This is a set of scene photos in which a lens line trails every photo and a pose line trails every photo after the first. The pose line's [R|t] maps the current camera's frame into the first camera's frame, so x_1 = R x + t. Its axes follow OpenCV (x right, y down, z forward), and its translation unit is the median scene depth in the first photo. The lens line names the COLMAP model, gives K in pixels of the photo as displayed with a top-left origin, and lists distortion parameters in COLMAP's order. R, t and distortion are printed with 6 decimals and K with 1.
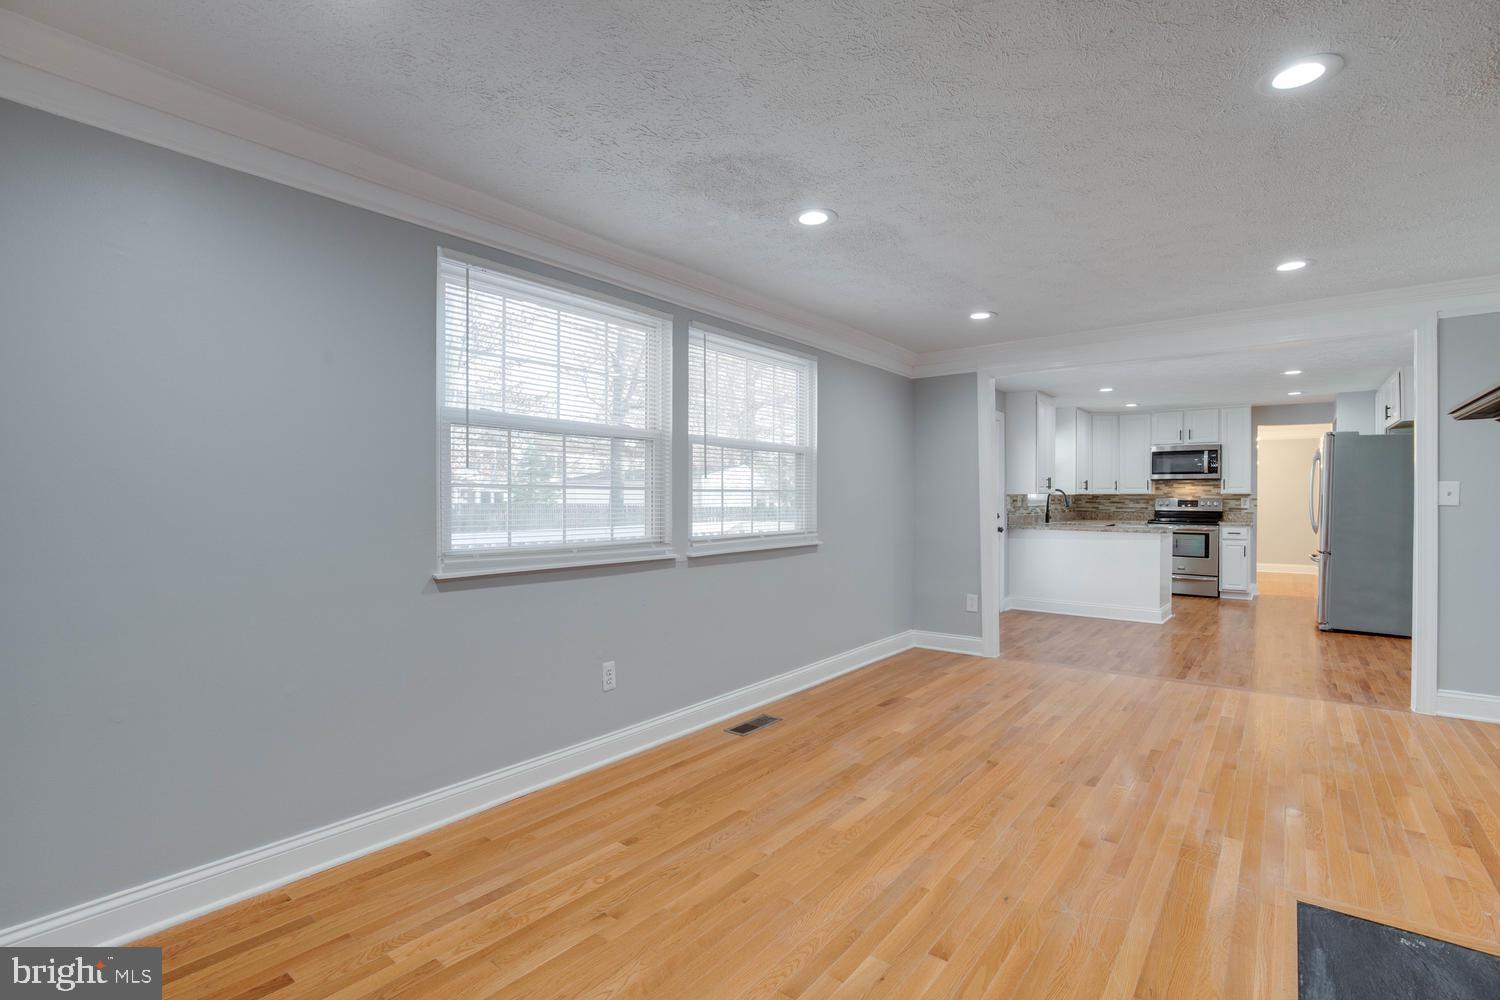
lens RADIAL K [[688.5, 0, 740.7], [0, 688.5, 498.9], [0, 0, 1]] dist [-0.022881, 0.003102]
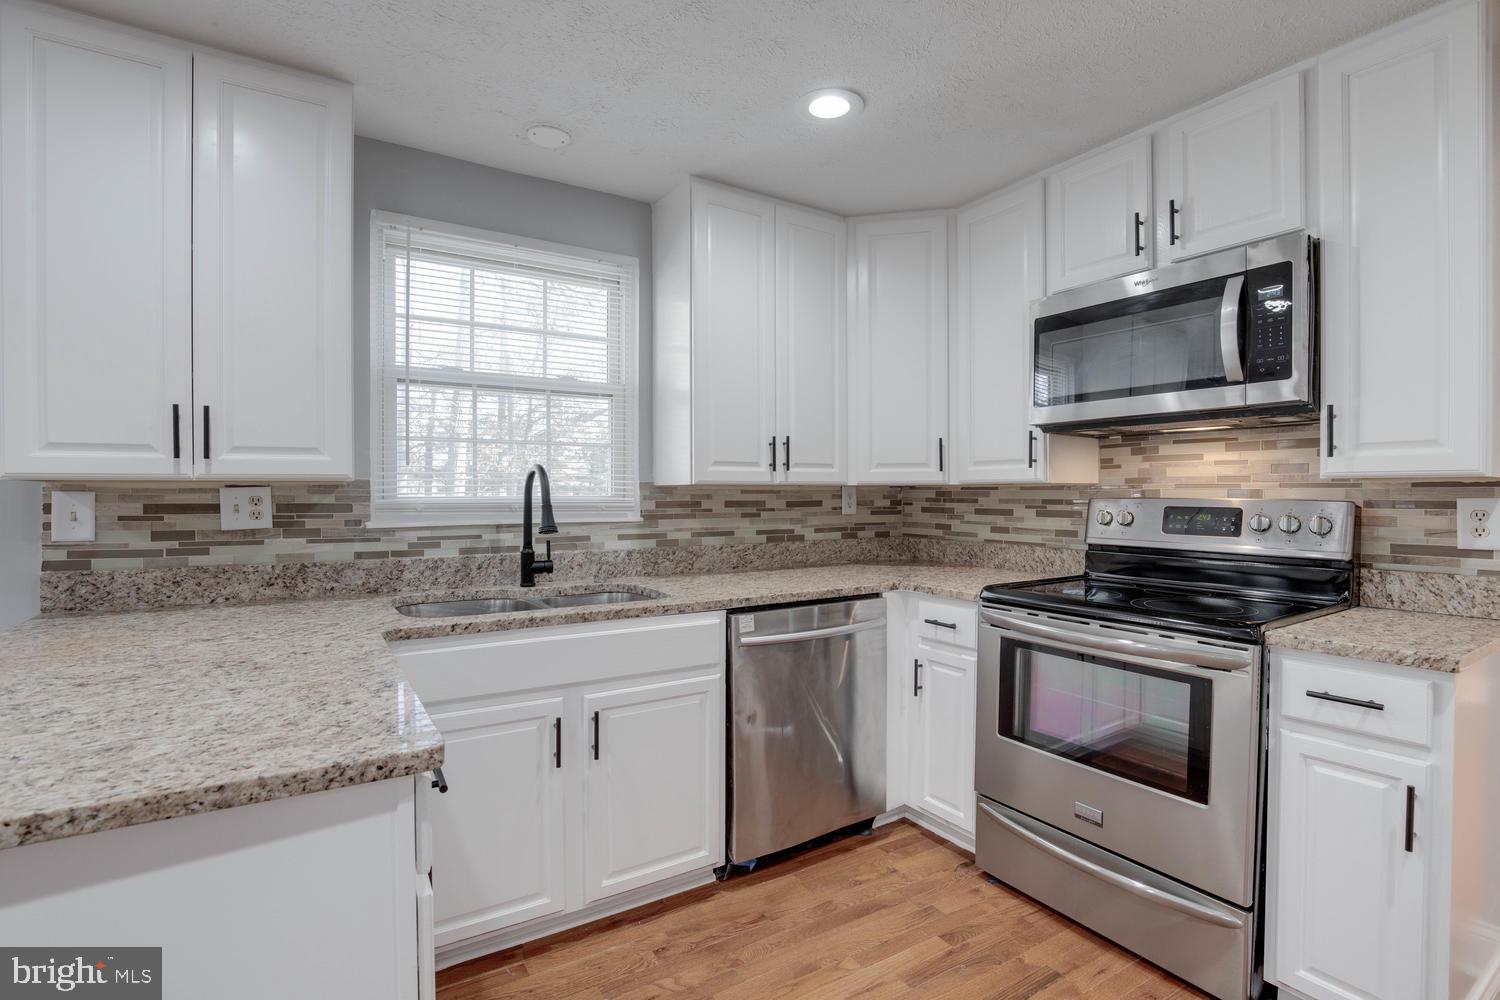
lens RADIAL K [[688.5, 0, 742.5], [0, 688.5, 496.9], [0, 0, 1]] dist [-0.022881, 0.003102]
pose [[0.947281, 0.002492, -0.320393, 0.595744], [-0.002005, 0.999996, 0.001850, -0.001899], [0.320397, -0.001110, 0.947283, 0.737927]]
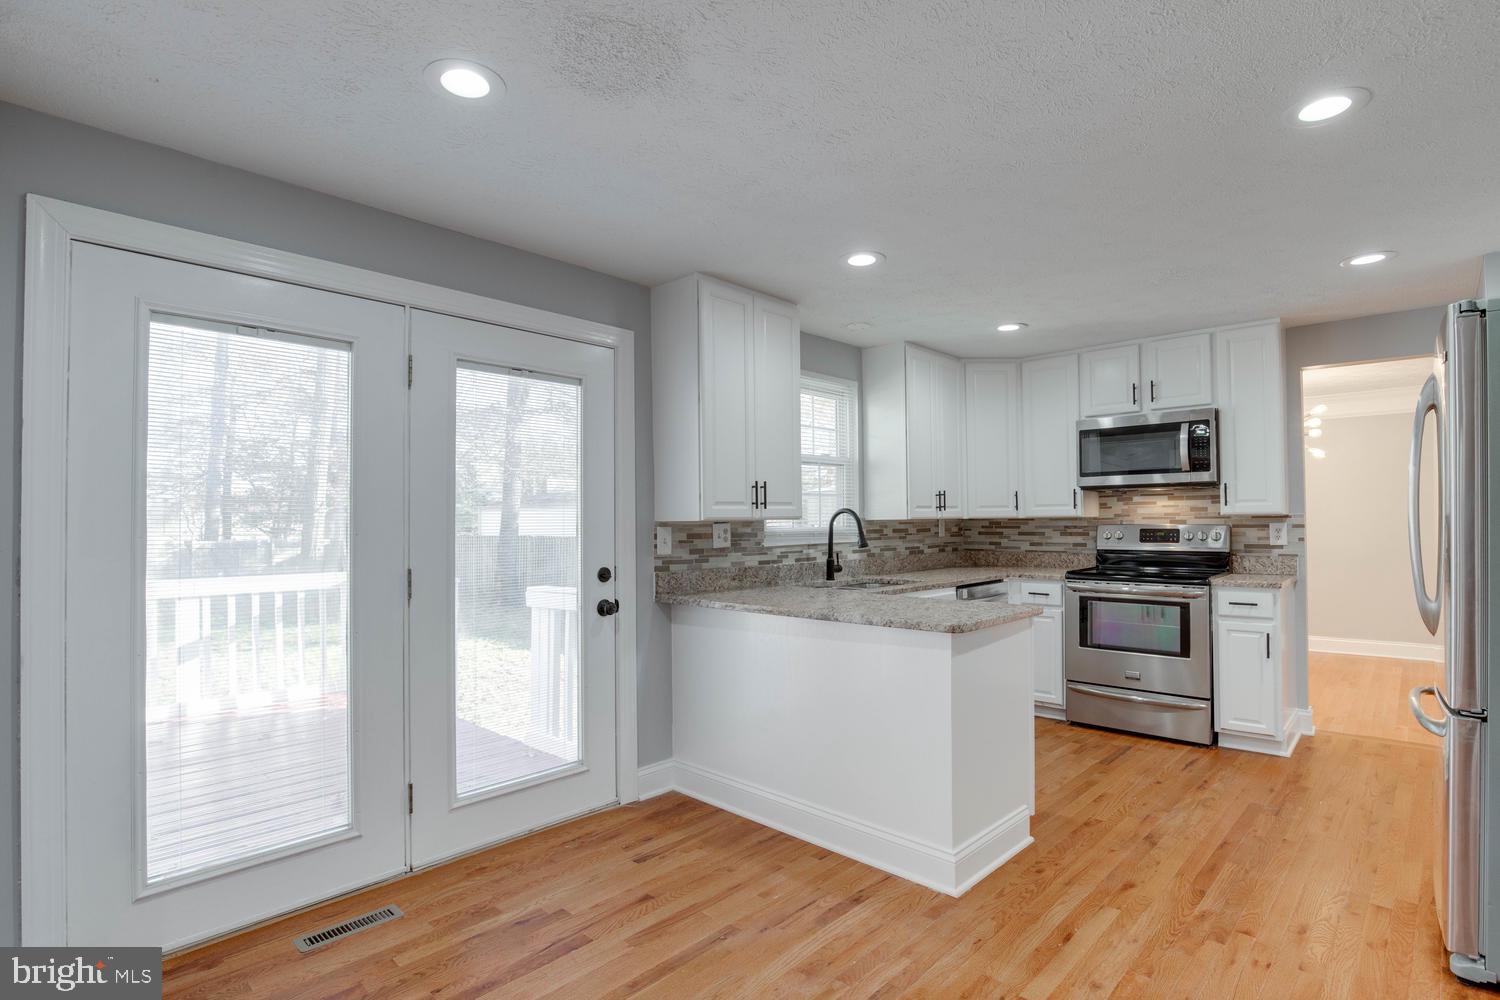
lens RADIAL K [[739.9, 0, 758.5], [0, 739.9, 507.7], [0, 0, 1]] dist [-0.000344, -0.000702]
pose [[0.998694, -0.010092, -0.050091, 0.408740], [0.008893, 0.999670, -0.024112, -0.002961], [0.050318, 0.023635, 0.998454, 0.472295]]
